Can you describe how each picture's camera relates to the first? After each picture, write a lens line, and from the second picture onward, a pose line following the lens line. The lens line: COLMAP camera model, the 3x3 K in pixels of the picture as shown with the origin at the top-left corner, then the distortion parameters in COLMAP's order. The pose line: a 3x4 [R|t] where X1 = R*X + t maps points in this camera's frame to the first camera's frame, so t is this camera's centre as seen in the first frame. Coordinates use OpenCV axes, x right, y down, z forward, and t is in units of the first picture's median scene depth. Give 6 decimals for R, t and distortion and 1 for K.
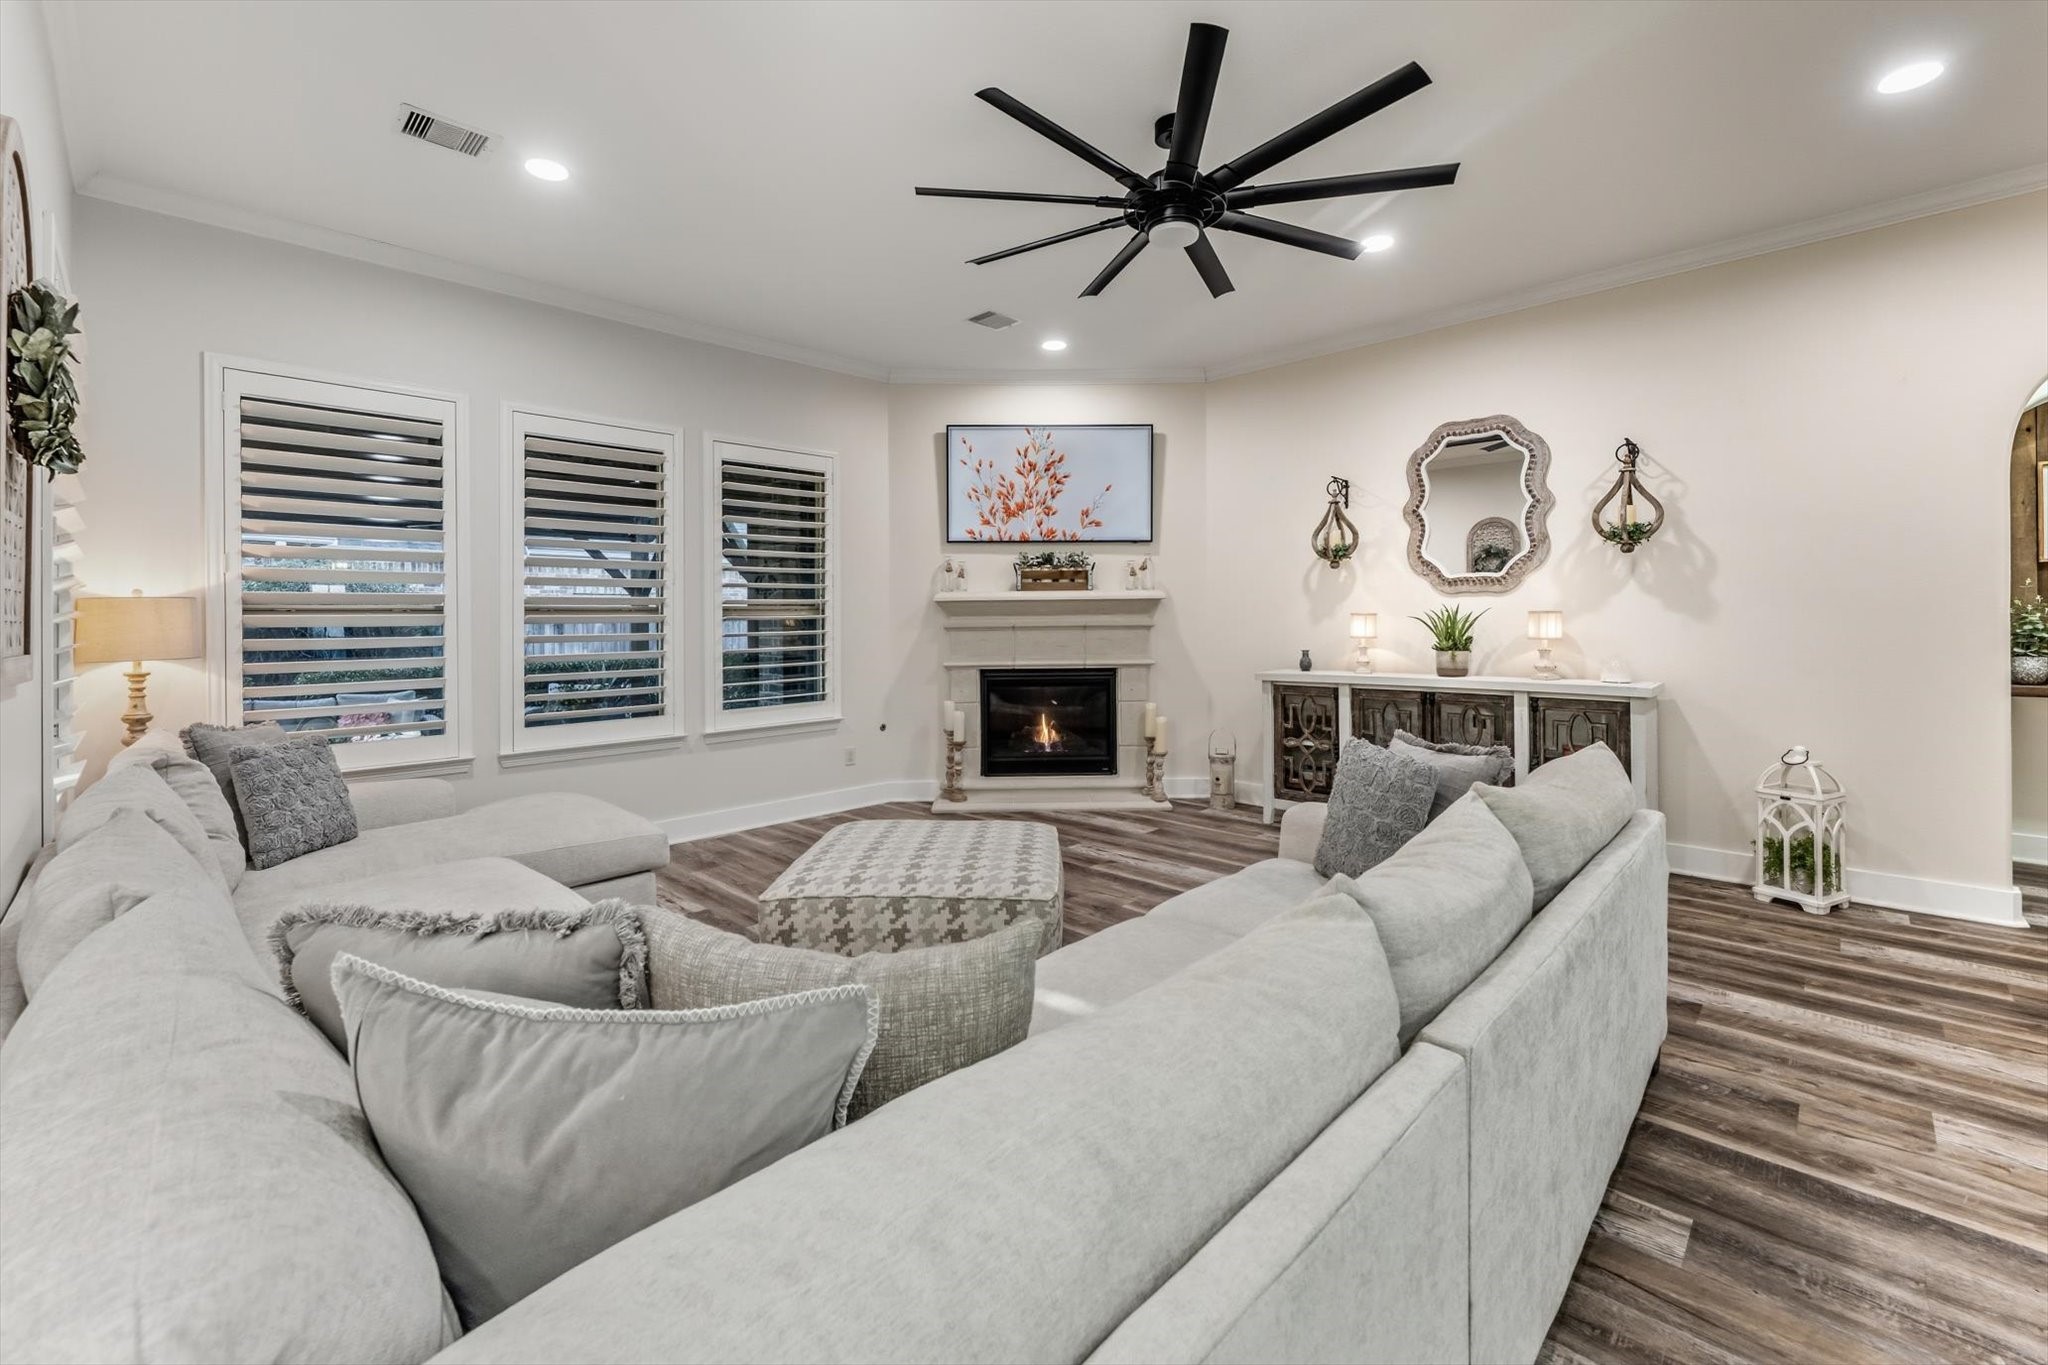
lens RADIAL K [[846.8, 0, 1045.7], [0, 846.8, 613.3], [0, 0, 1]] dist [0.001233, 0.000587]
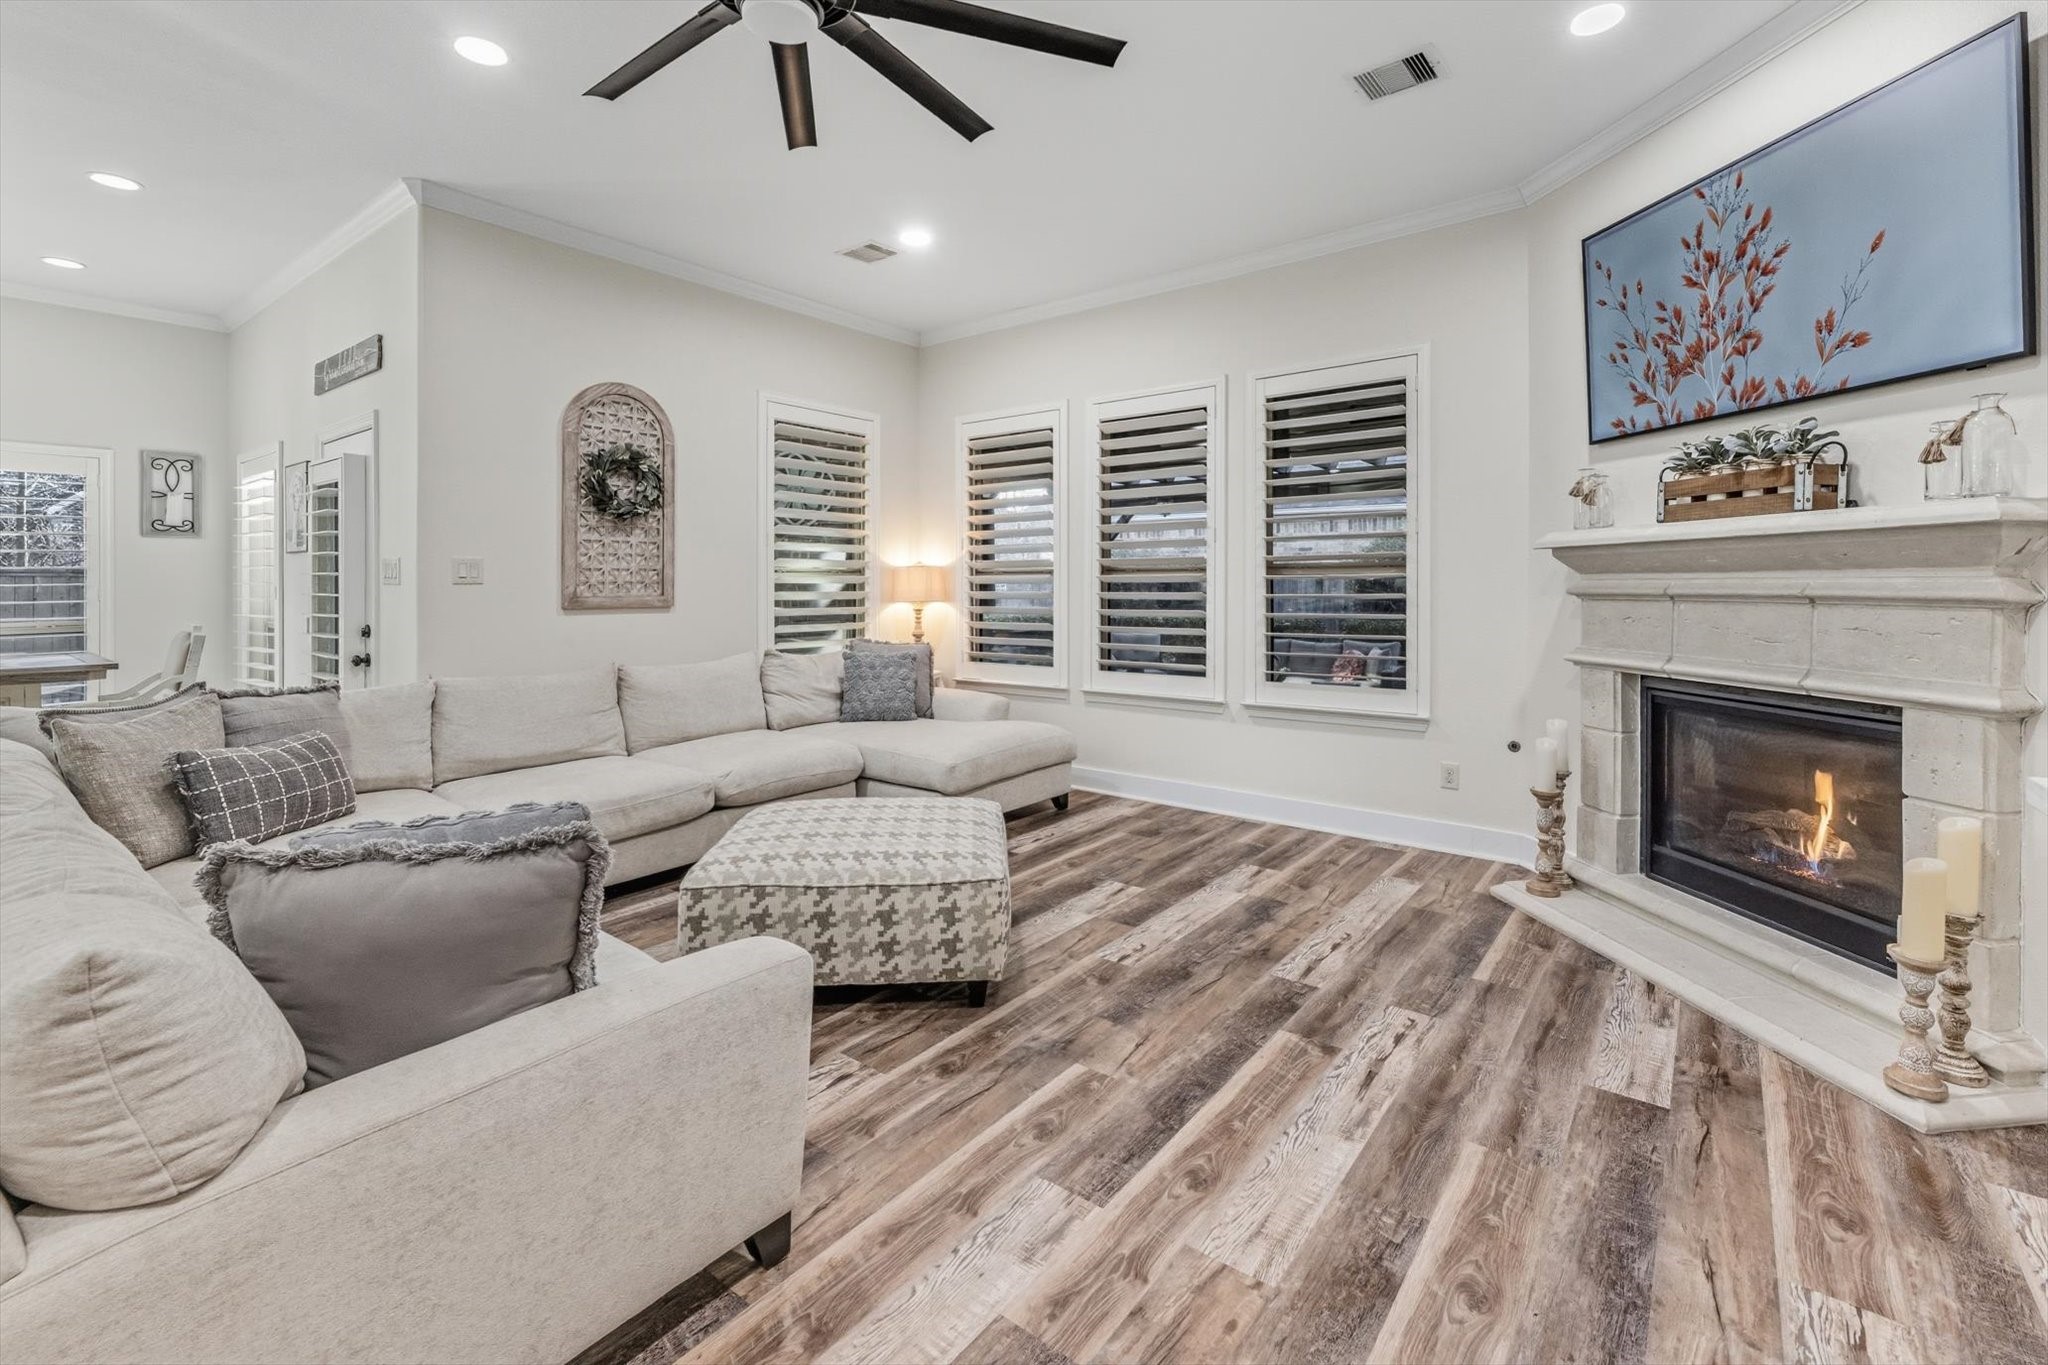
lens RADIAL K [[865.7, 0, 1066.7], [0, 865.7, 573.8], [0, 0, 1]] dist [-0.003290, 0.000279]
pose [[0.144551, -0.003092, -0.989492, 0.417325], [0.007682, 0.999968, -0.002003, 0.001852], [0.989467, -0.007311, 0.144571, 0.572412]]
